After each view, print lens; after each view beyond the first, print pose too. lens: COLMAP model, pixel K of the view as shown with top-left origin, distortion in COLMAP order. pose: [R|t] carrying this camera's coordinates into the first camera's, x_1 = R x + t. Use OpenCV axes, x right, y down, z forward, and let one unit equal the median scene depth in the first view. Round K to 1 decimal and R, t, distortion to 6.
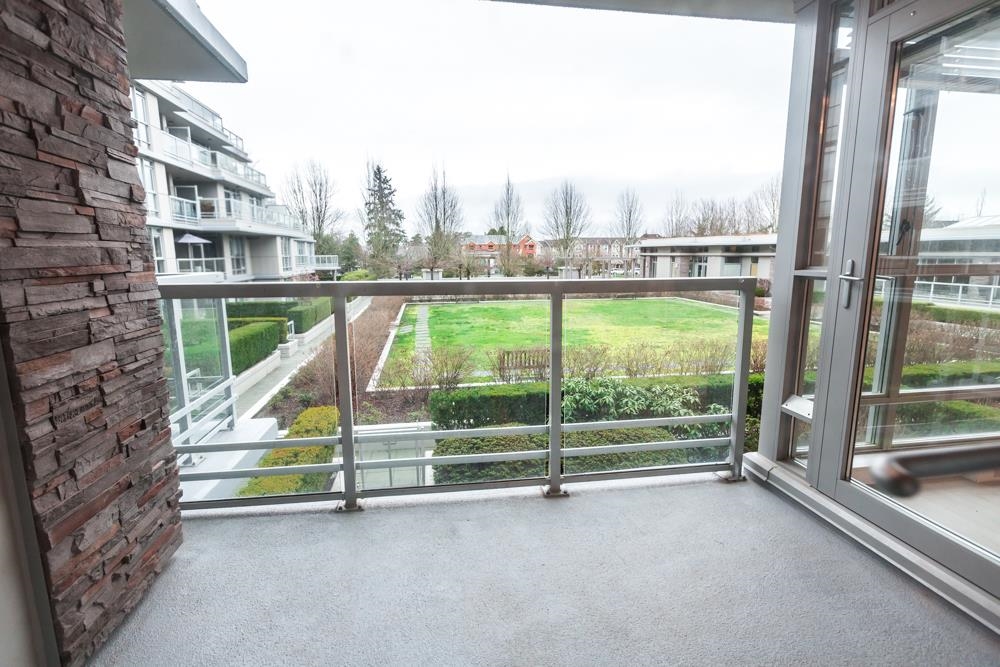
lens RADIAL K [[473.0, 0, 500.0], [0, 473.0, 333.5], [0, 0, 1]] dist [-0.002480, -0.000371]
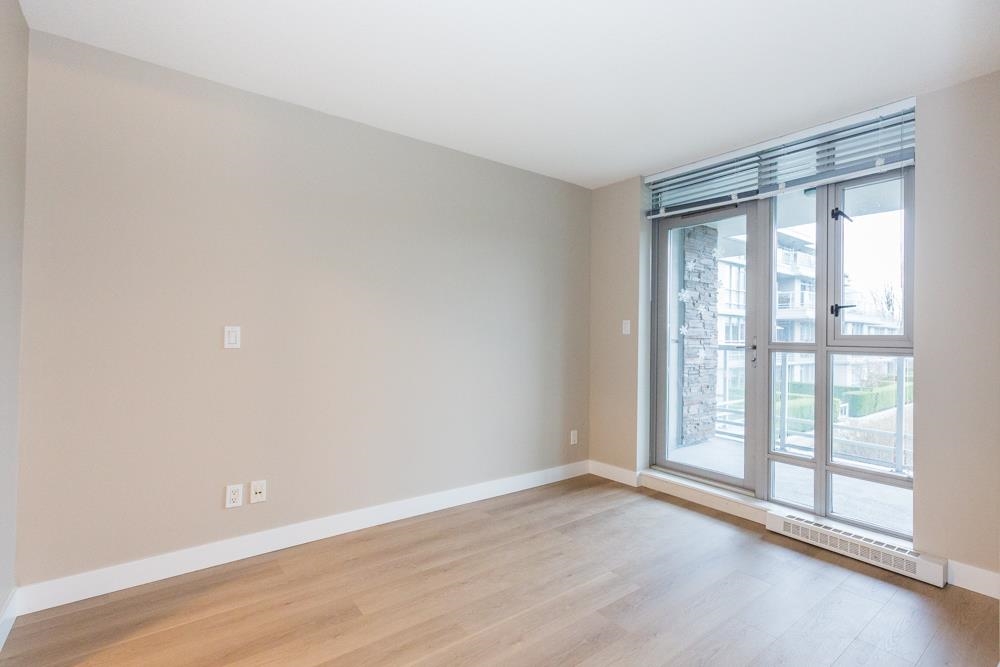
lens RADIAL K [[506.3, 0, 500.0], [0, 506.3, 333.5], [0, 0, 1]] dist [0.002634, -0.000061]
pose [[0.476100, 0.003356, -0.879385, 1.754315], [-0.162281, 0.983154, -0.084107, 0.401592], [0.864288, 0.182751, 0.468624, -2.088433]]
